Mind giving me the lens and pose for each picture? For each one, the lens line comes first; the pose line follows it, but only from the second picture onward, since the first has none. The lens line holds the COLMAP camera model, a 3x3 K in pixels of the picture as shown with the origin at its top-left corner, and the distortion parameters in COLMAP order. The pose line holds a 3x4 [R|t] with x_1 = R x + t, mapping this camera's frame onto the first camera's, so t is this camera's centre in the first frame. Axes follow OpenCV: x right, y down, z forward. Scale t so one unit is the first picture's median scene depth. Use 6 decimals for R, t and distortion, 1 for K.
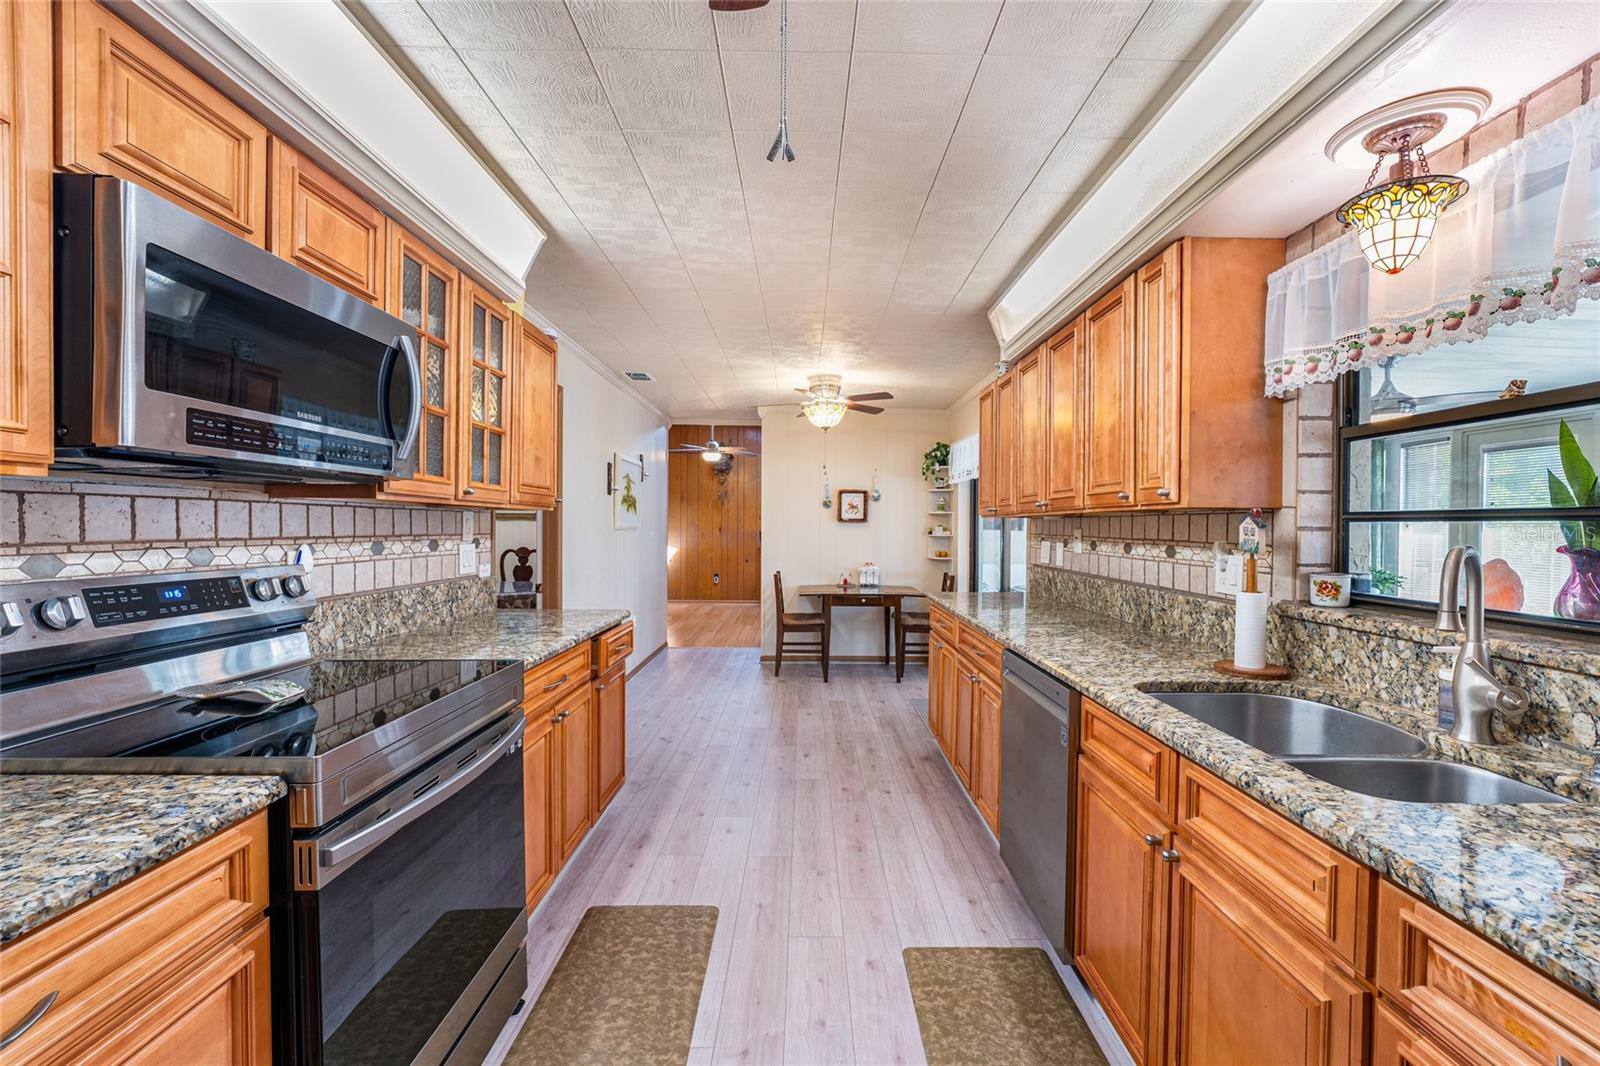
lens RADIAL K [[649.9, 0, 802.6], [0, 649.9, 531.5], [0, 0, 1]] dist [-0.011022, 0.000310]
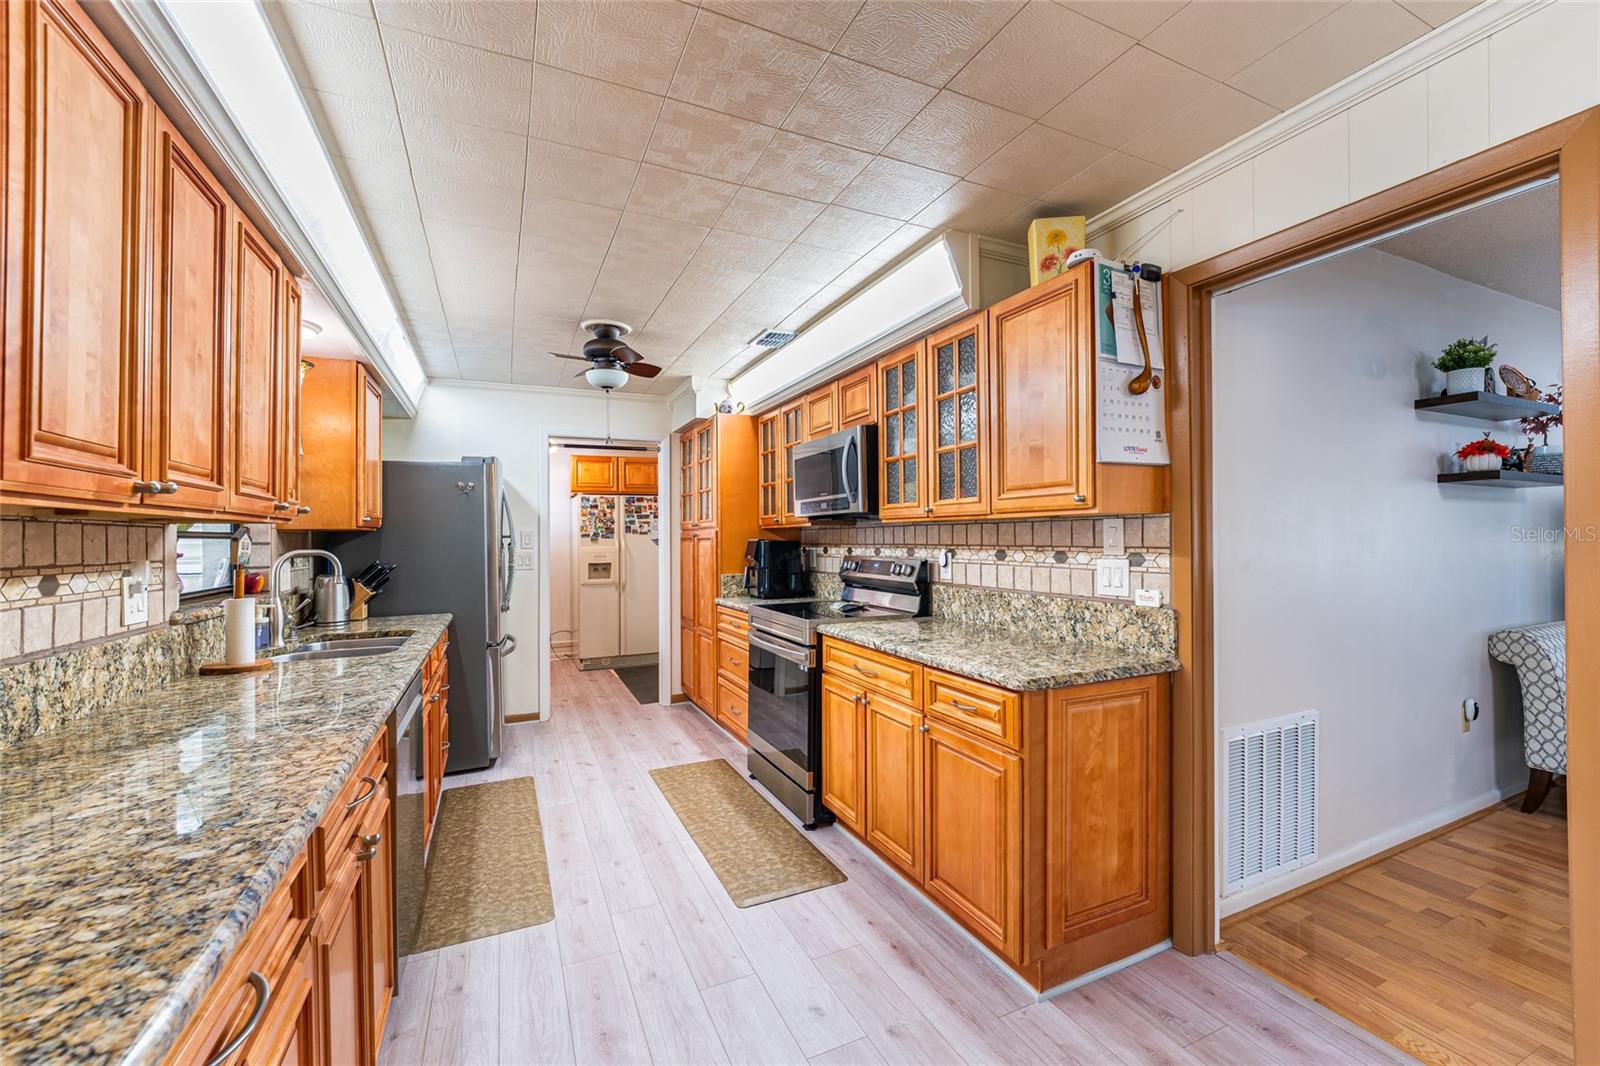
lens RADIAL K [[649.9, 0, 802.6], [0, 649.9, 531.5], [0, 0, 1]] dist [-0.011022, 0.000310]
pose [[-0.904455, -0.000055, -0.426569, 0.203231], [0.001531, 0.999993, -0.003374, -0.014783], [0.426566, -0.003704, -0.904449, 1.832643]]
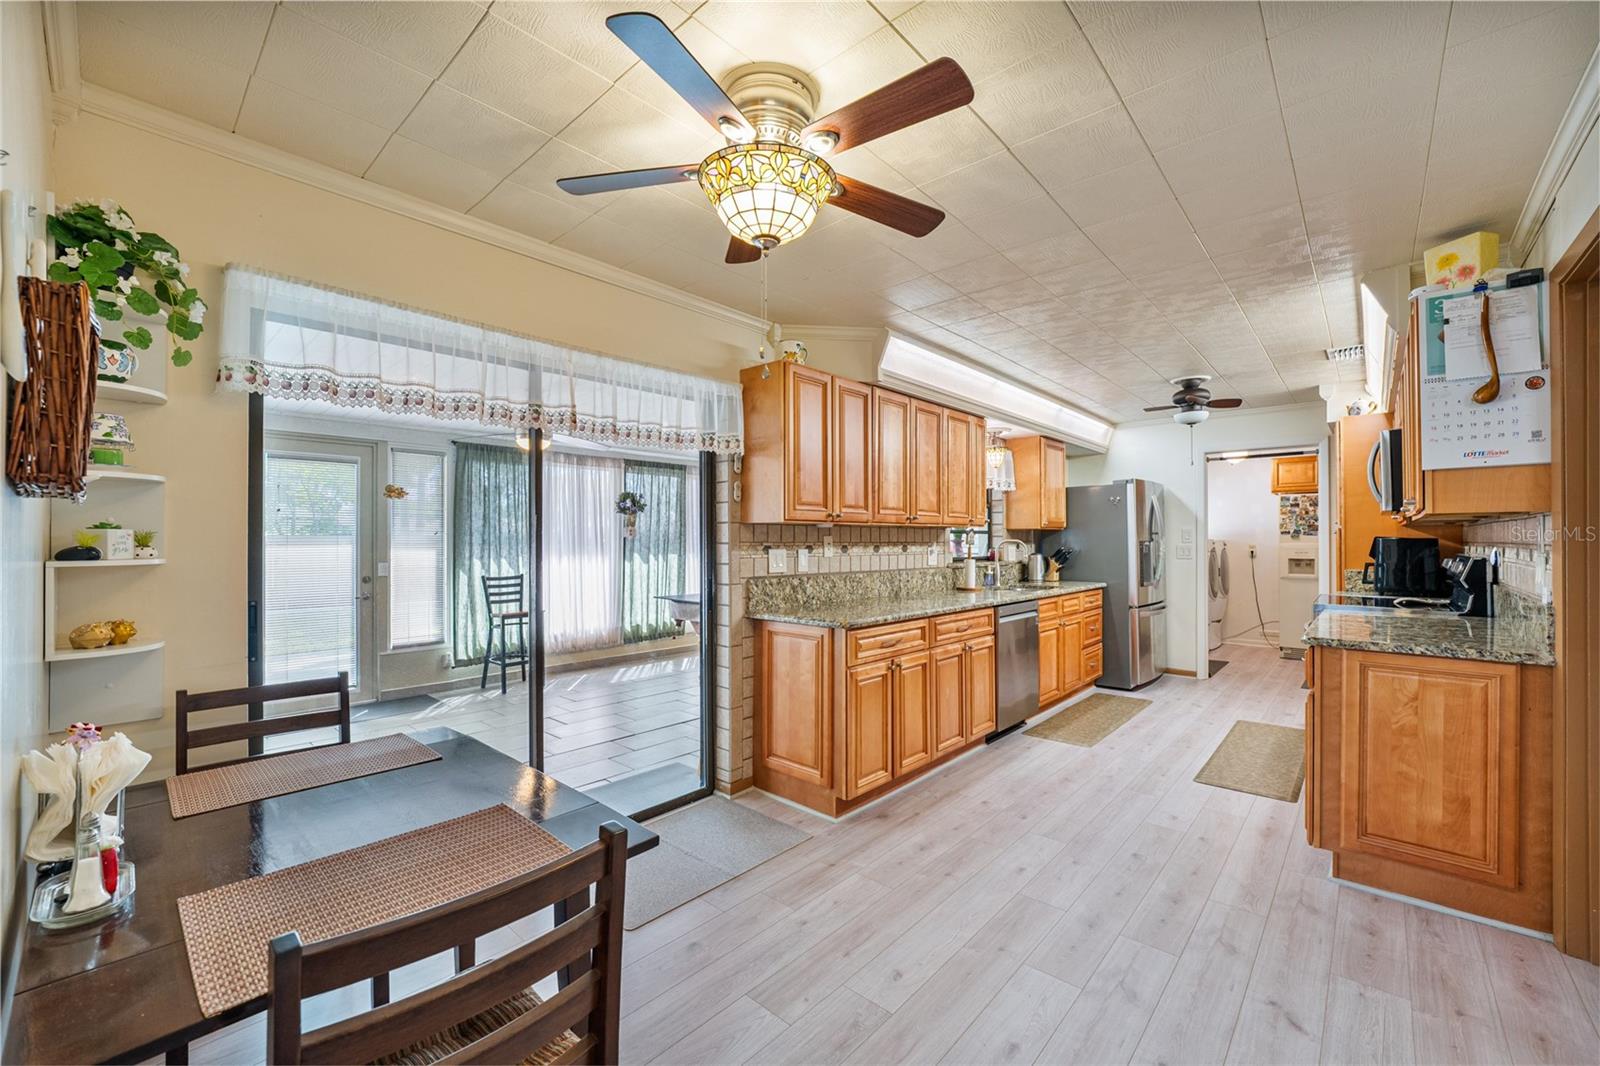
lens RADIAL K [[649.9, 0, 802.6], [0, 649.9, 531.5], [0, 0, 1]] dist [-0.011022, 0.000310]
pose [[-0.746733, 0.002499, 0.665119, -0.428079], [0.002405, 0.999997, -0.001057, -0.015015], [-0.665119, 0.000810, -0.746737, 2.571433]]
